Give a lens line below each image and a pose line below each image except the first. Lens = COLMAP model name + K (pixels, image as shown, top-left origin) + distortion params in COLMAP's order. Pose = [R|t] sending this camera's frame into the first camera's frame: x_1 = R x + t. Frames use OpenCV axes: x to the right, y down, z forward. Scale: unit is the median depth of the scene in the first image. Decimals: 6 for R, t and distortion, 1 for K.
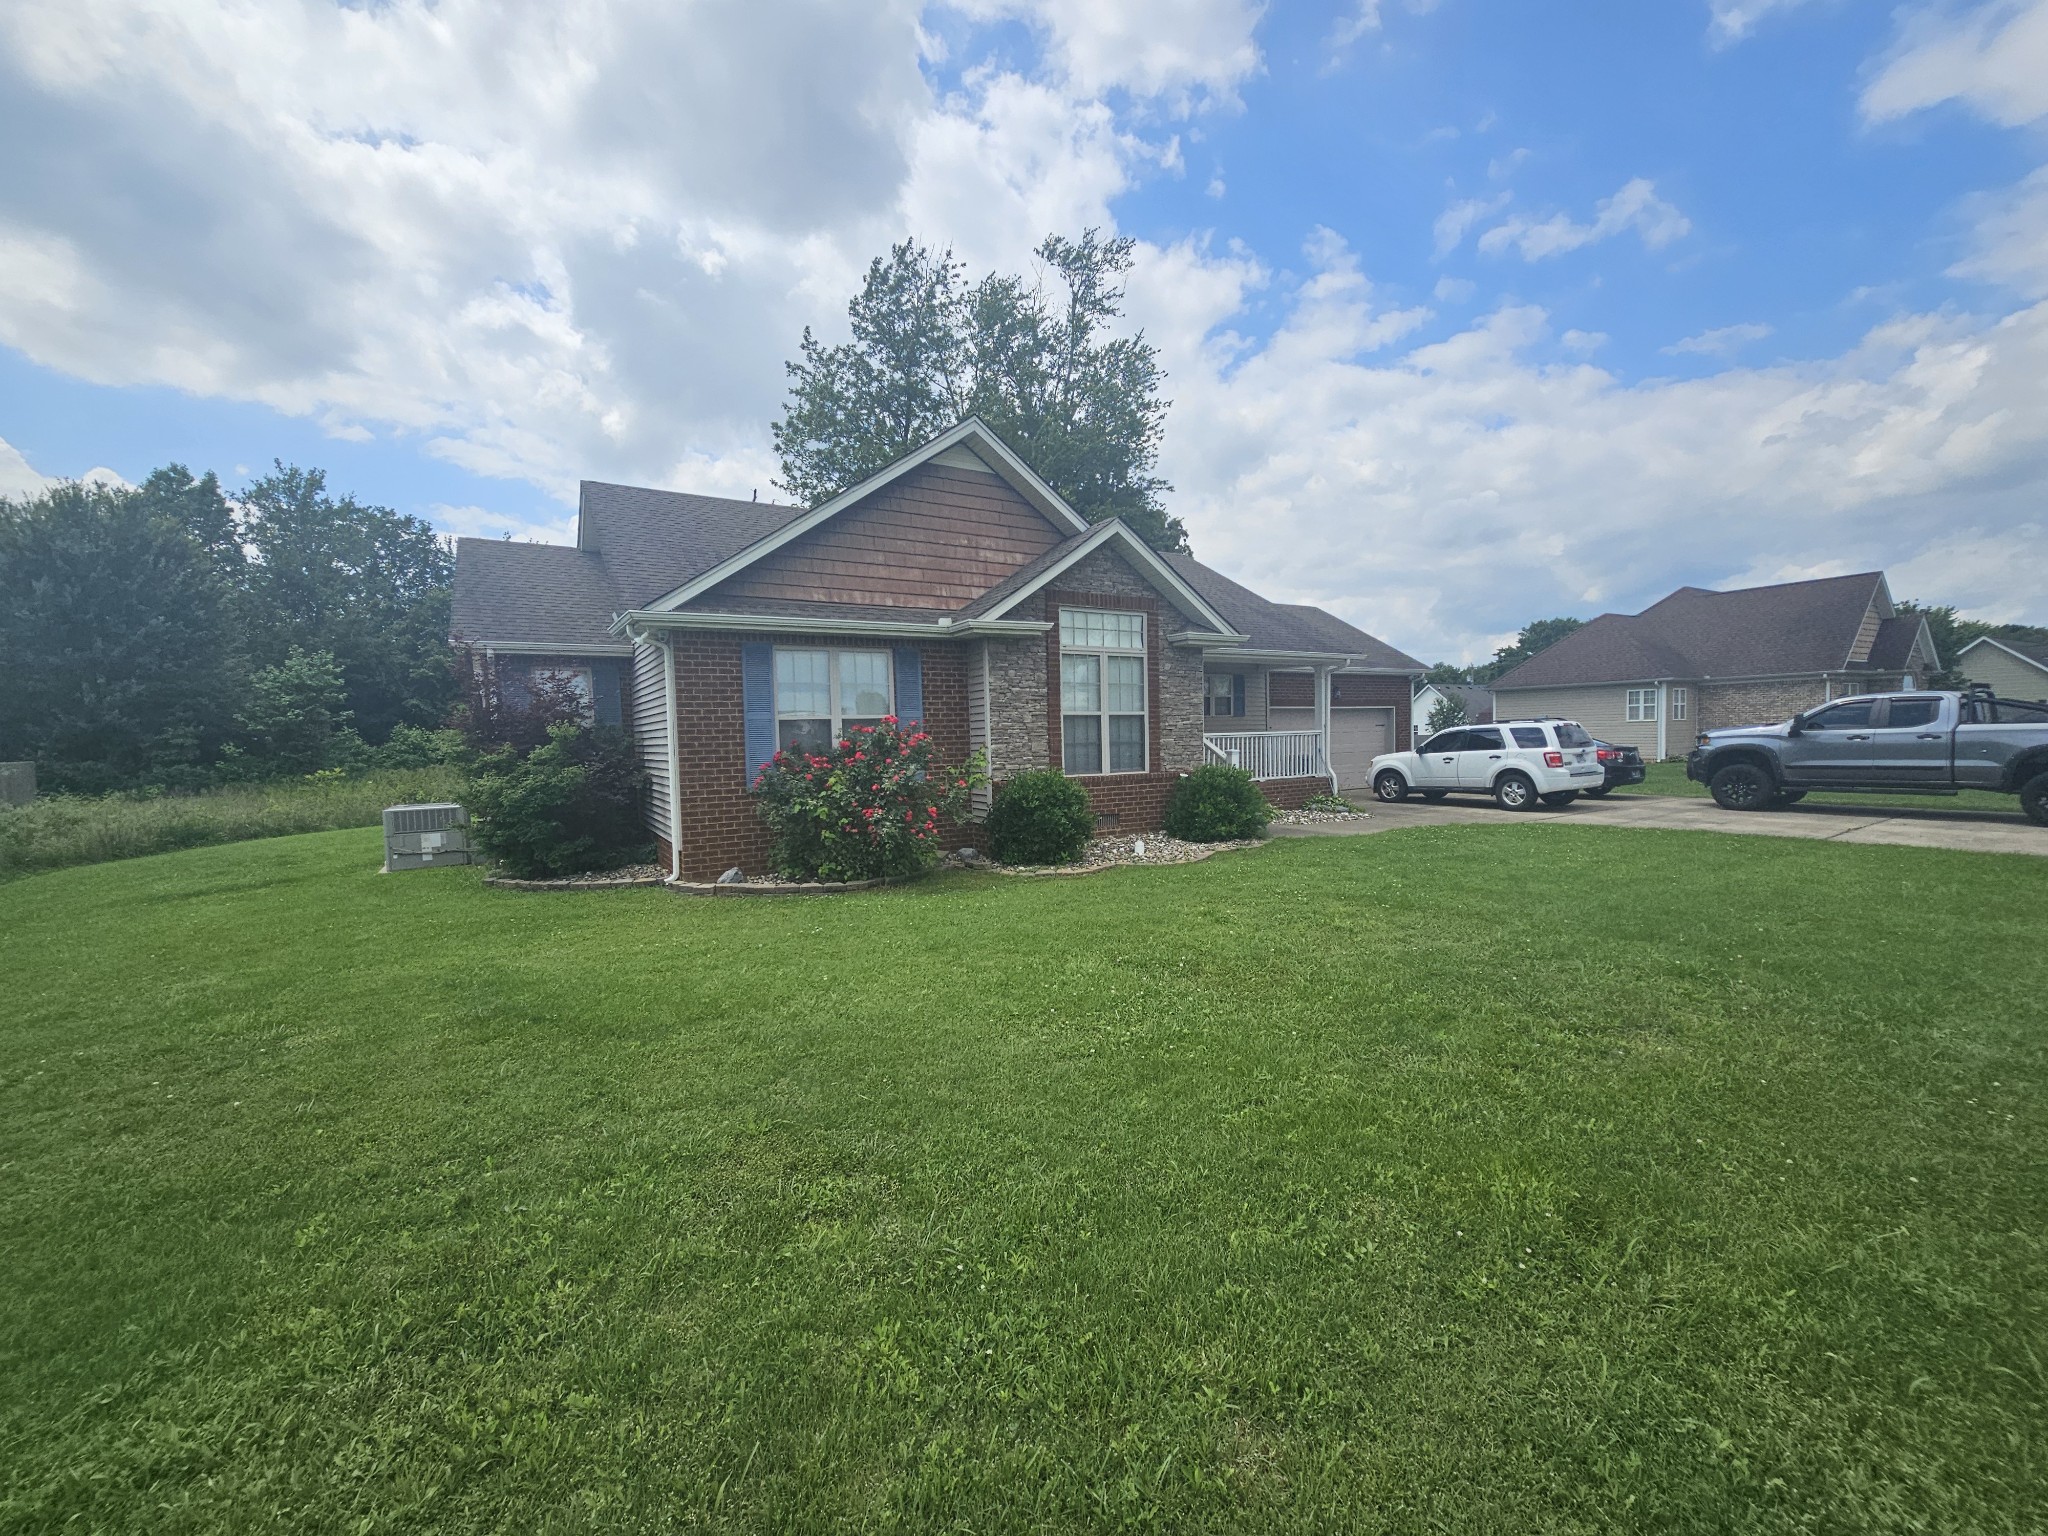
lens RADIAL K [[820.1, 0, 1020.6], [0, 820.1, 770.0], [0, 0, 1]] dist [-0.001956, 0.003175]
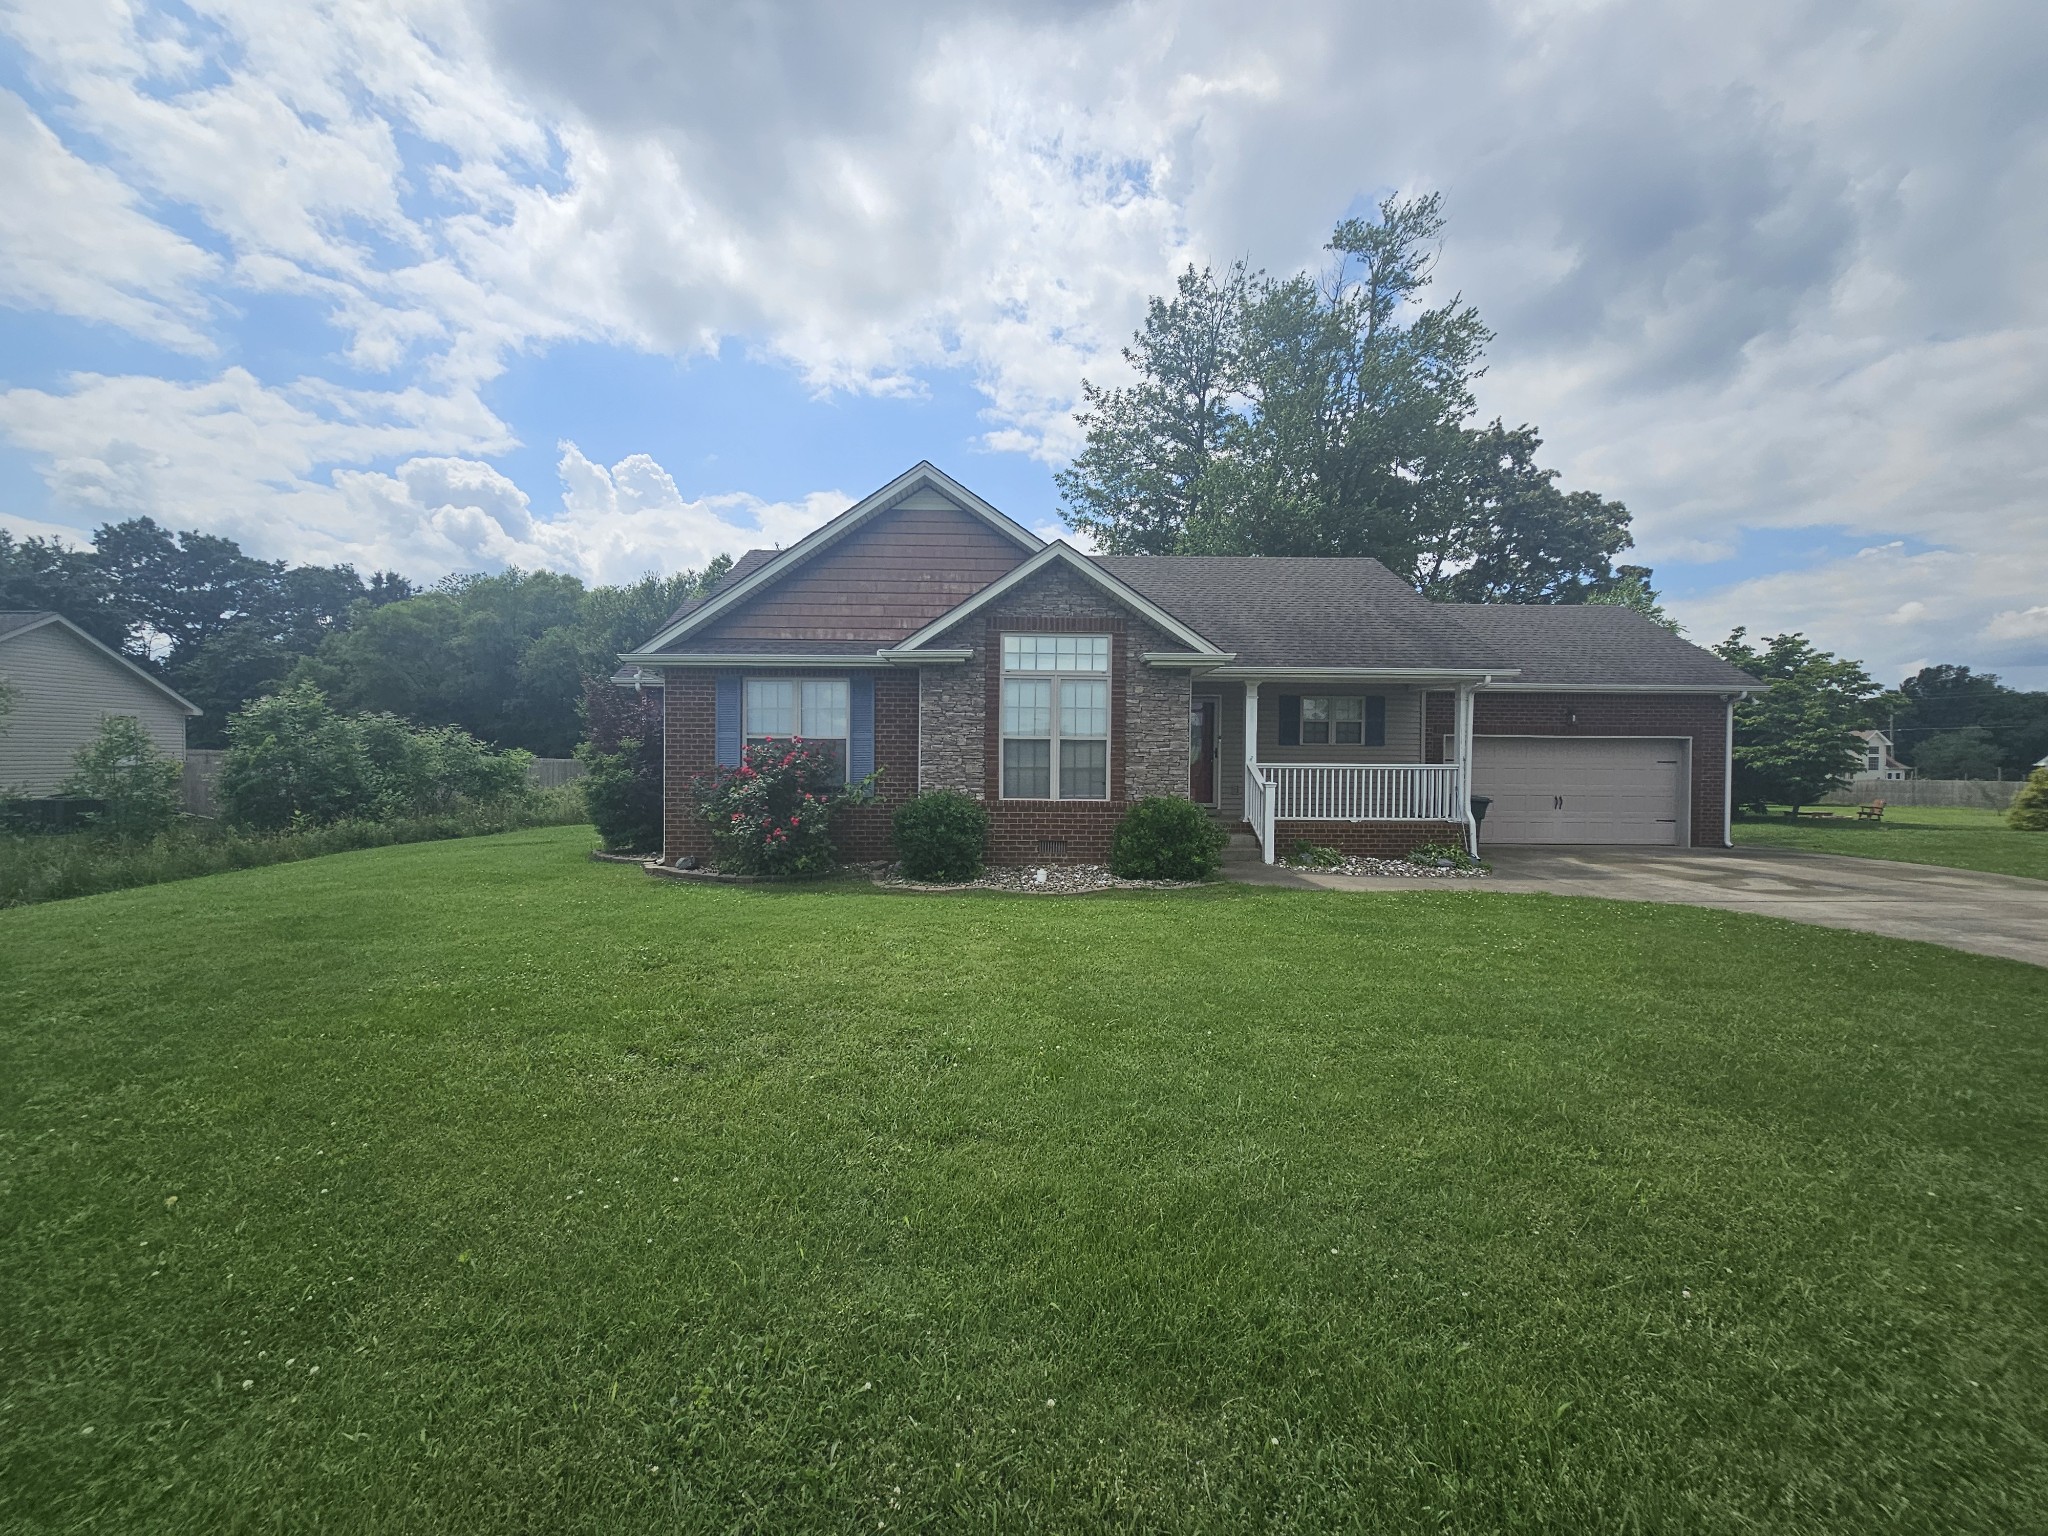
lens RADIAL K [[820.1, 0, 1020.6], [0, 820.1, 770.0], [0, 0, 1]] dist [-0.001956, 0.003175]
pose [[0.865880, 0.036930, -0.498887, 0.583013], [-0.049855, 0.998677, -0.012602, -0.016892], [0.497762, 0.035784, 0.866575, 0.133155]]
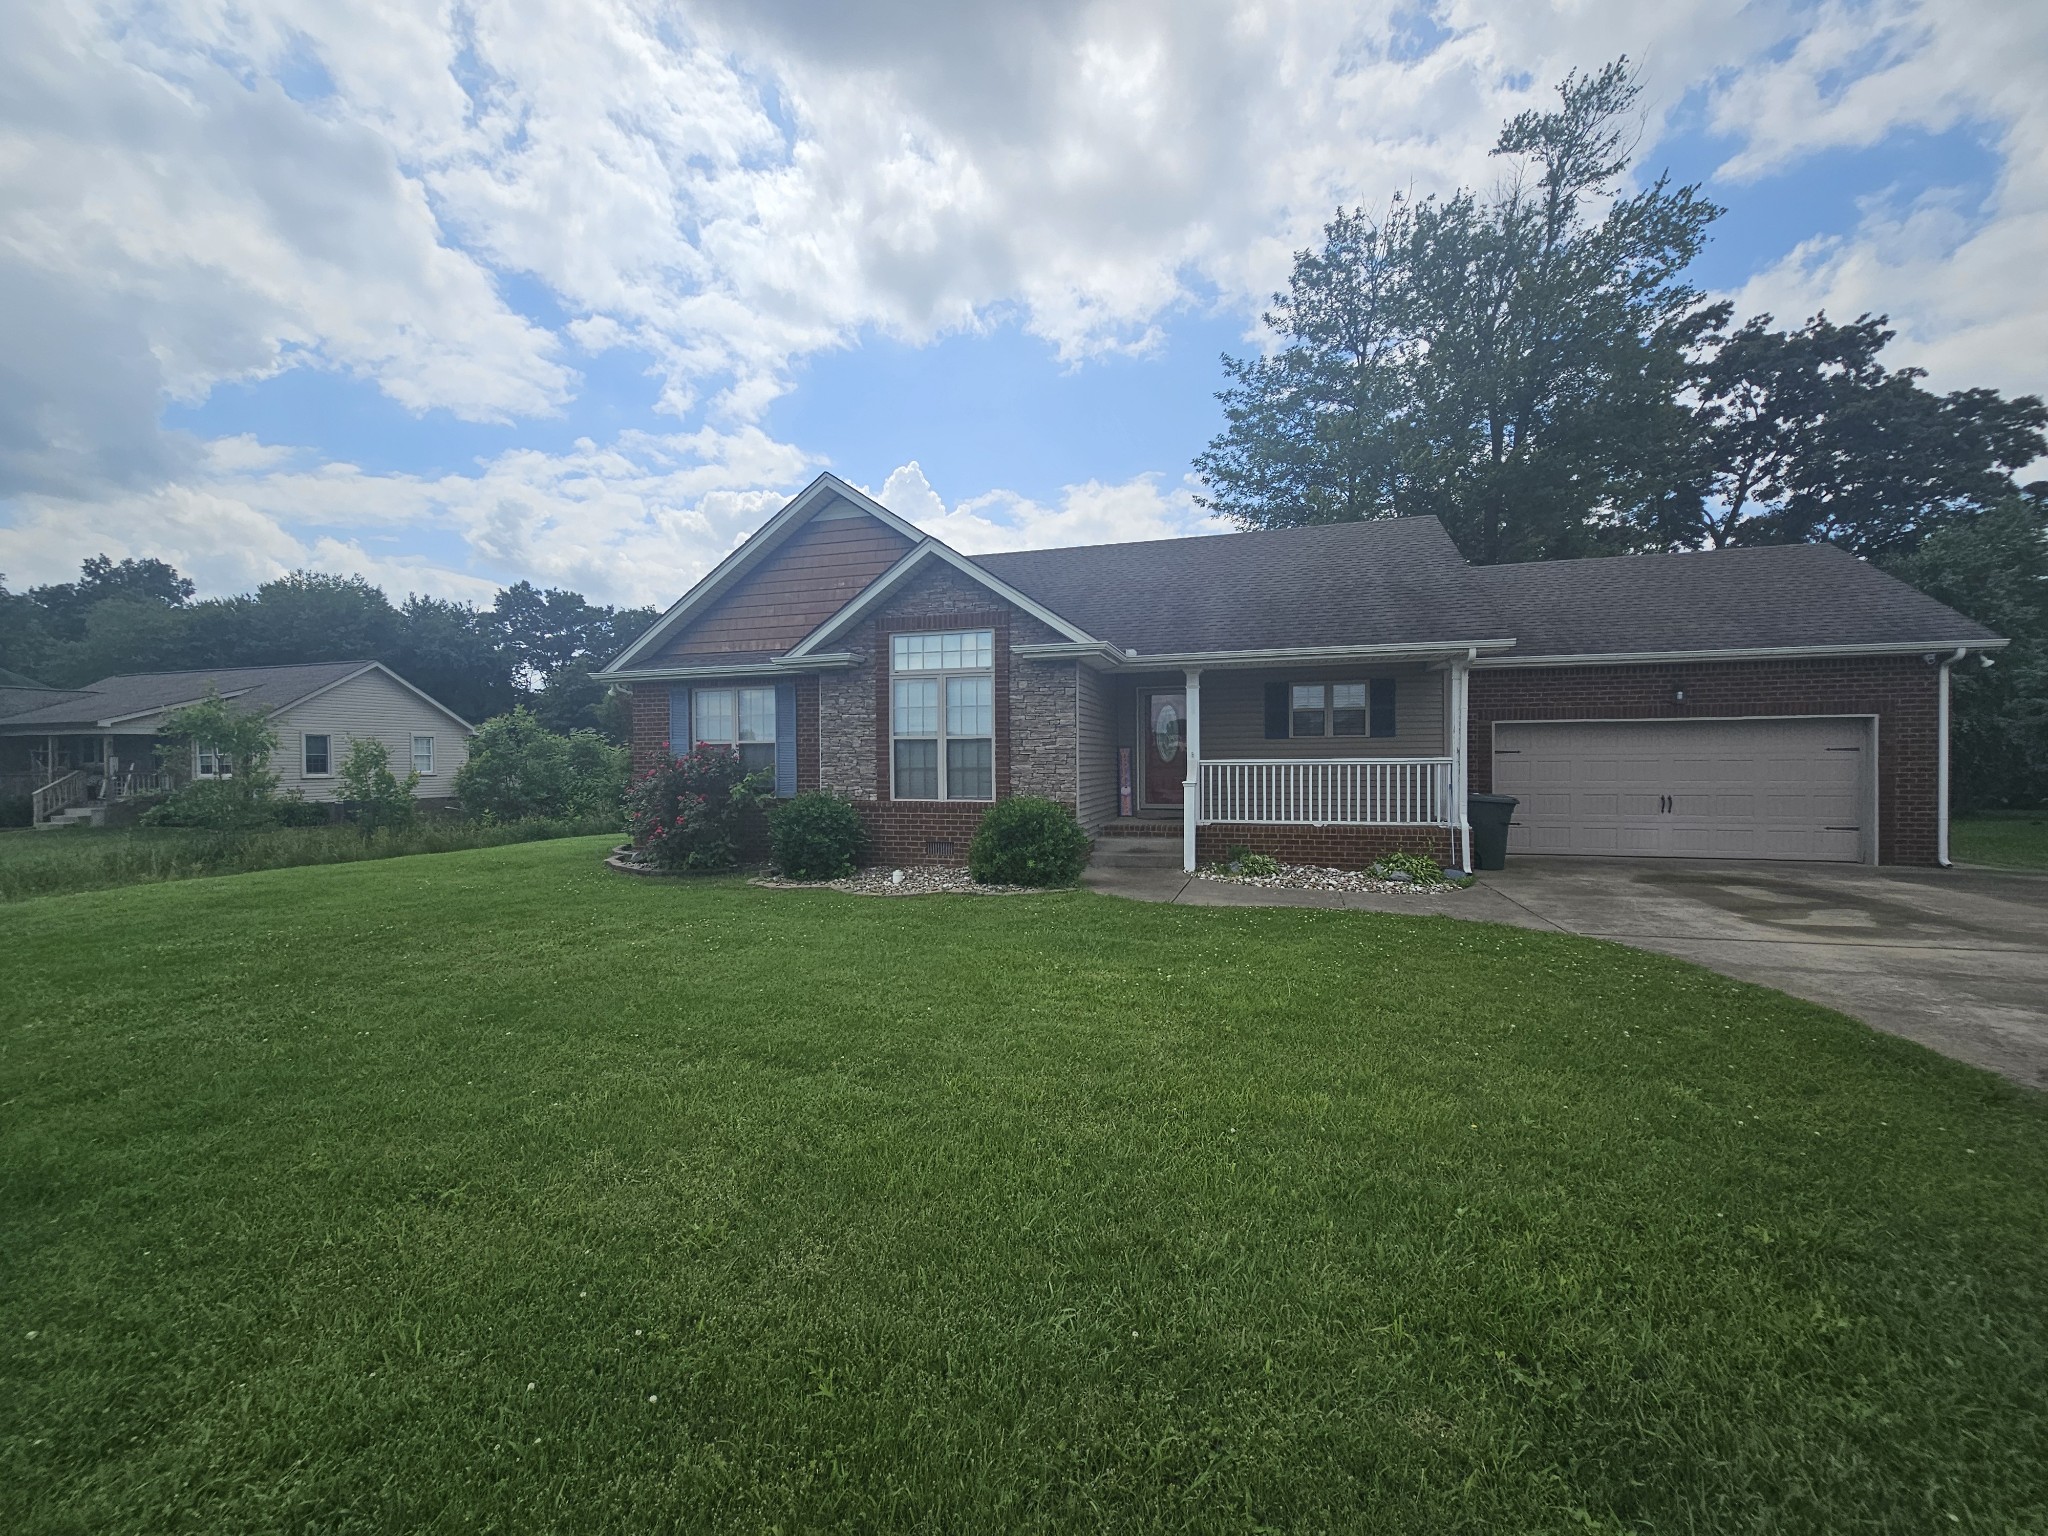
lens RADIAL K [[822.8, 0, 1024.0], [0, 822.8, 768.0], [0, 0, 1]] dist [0.004305, -0.002180]
pose [[0.670730, 0.025240, -0.741272, 0.924834], [-0.040350, 0.999182, -0.002488, -0.036026], [0.740603, 0.031579, 0.671200, 0.439264]]
